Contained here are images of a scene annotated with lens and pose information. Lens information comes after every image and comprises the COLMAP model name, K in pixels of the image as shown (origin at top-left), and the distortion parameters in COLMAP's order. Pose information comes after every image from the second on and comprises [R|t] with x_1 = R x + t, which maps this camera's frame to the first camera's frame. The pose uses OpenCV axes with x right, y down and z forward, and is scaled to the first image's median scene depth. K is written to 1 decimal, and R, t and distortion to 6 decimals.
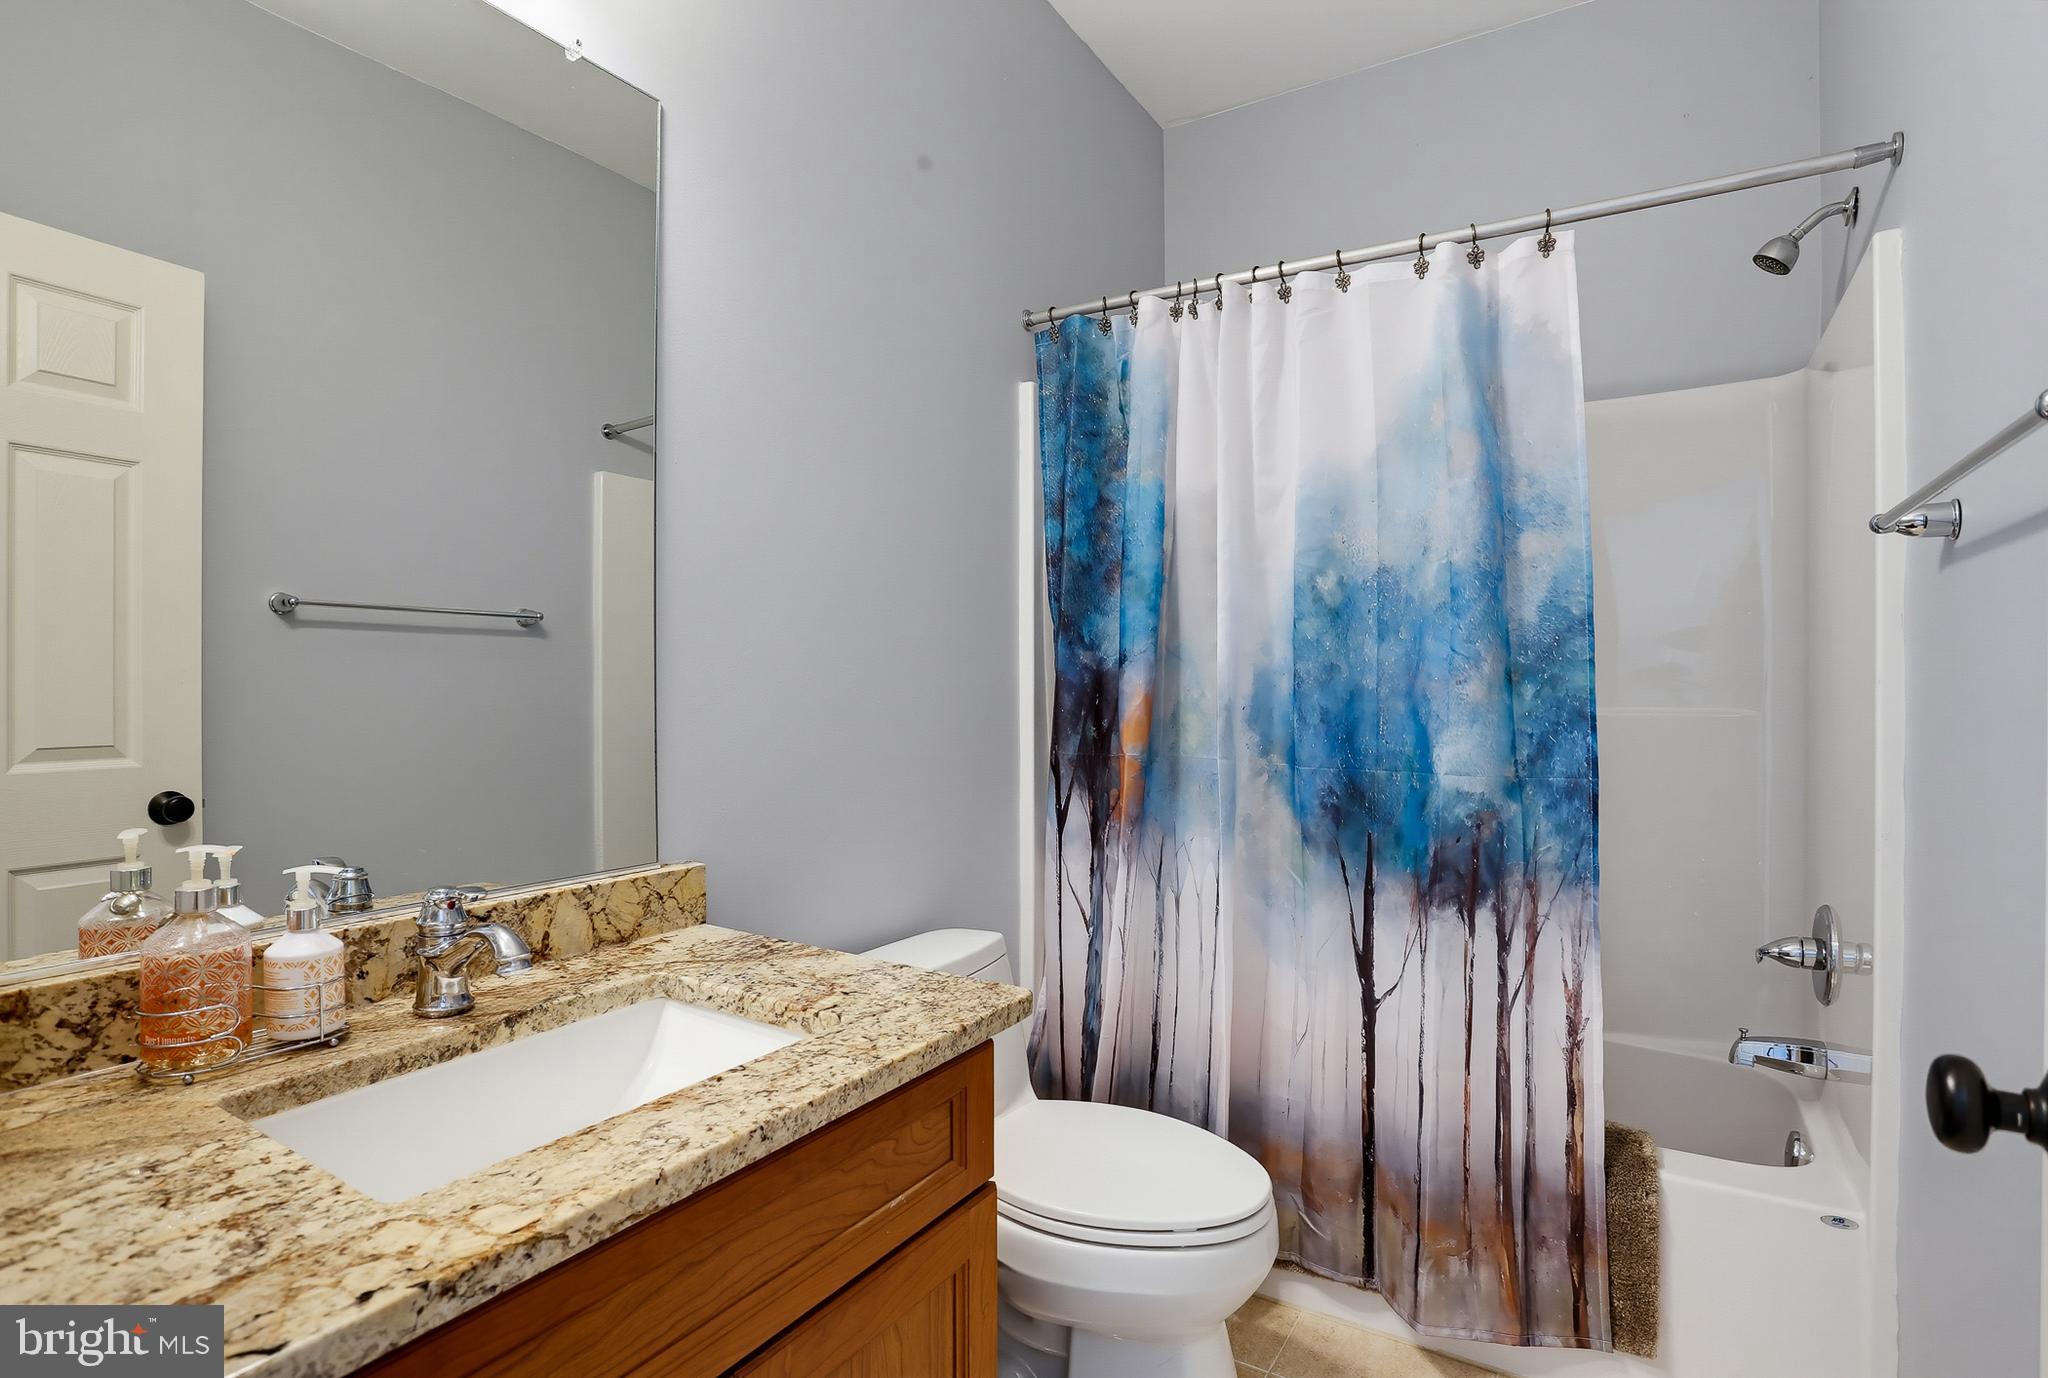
lens RADIAL K [[1020.0, 0, 990.8], [0, 1020.0, 680.2], [0, 0, 1]] dist [-0.051760, 0.021365]
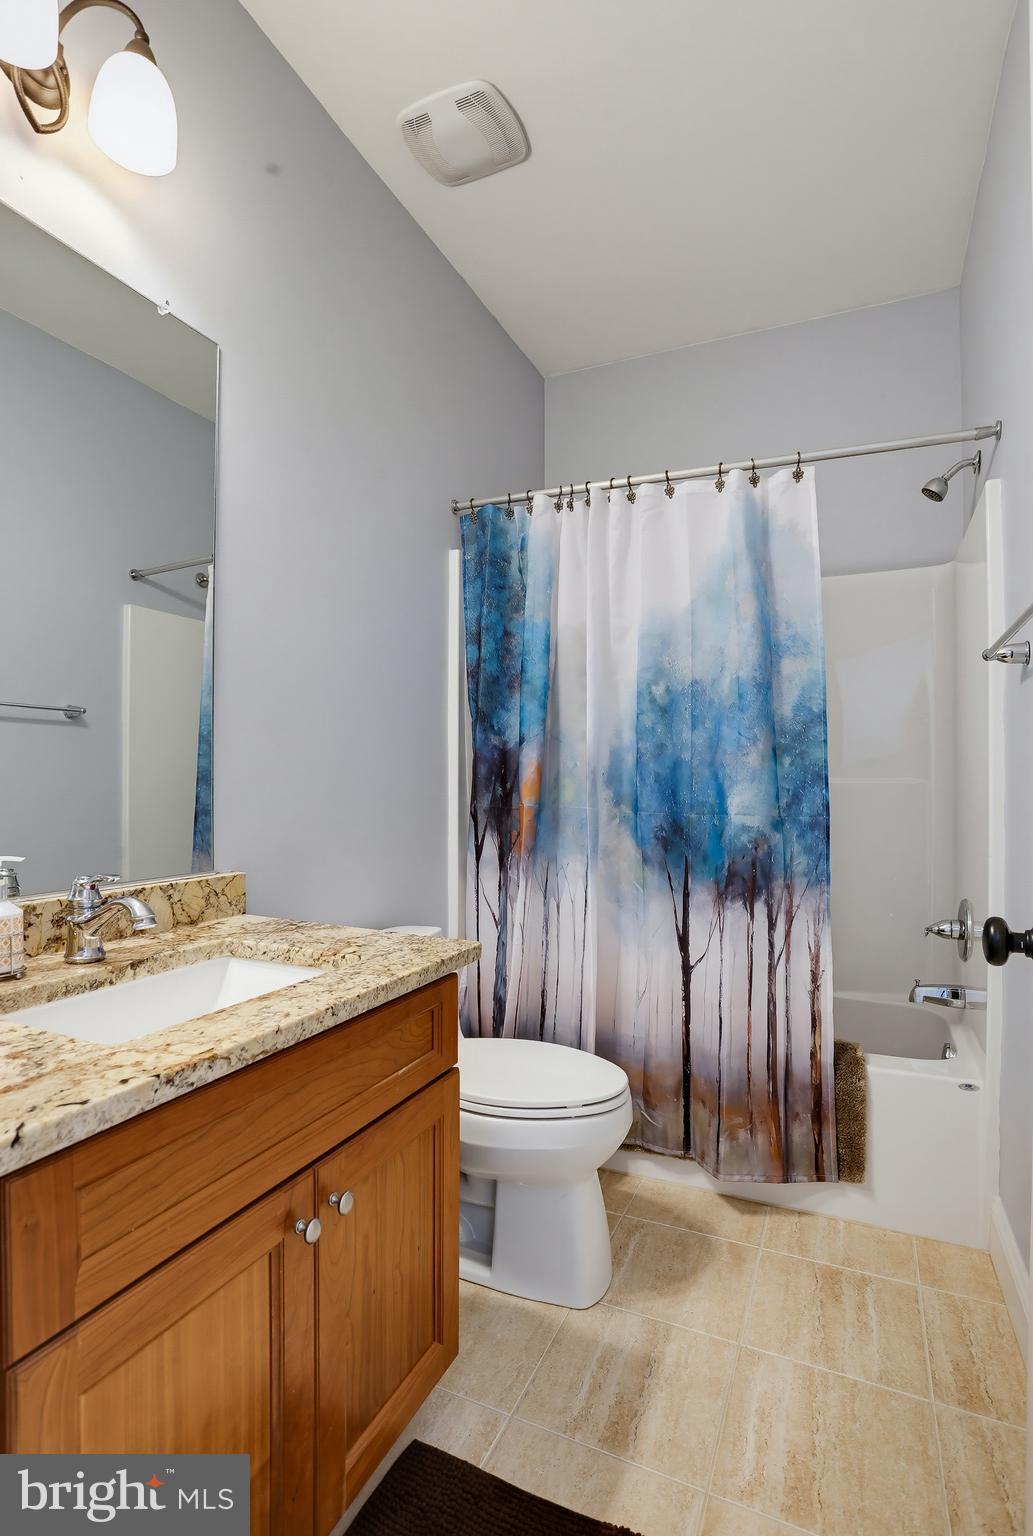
lens RADIAL K [[765.0, 0, 497.5], [0, 765.0, 760.2], [0, 0, 1]] dist [-0.051760, 0.021365]
pose [[0.991988, 0.007754, 0.126092, -0.055593], [-0.005696, 0.999845, -0.016677, 0.032669], [-0.126202, 0.015825, 0.991878, -0.105372]]
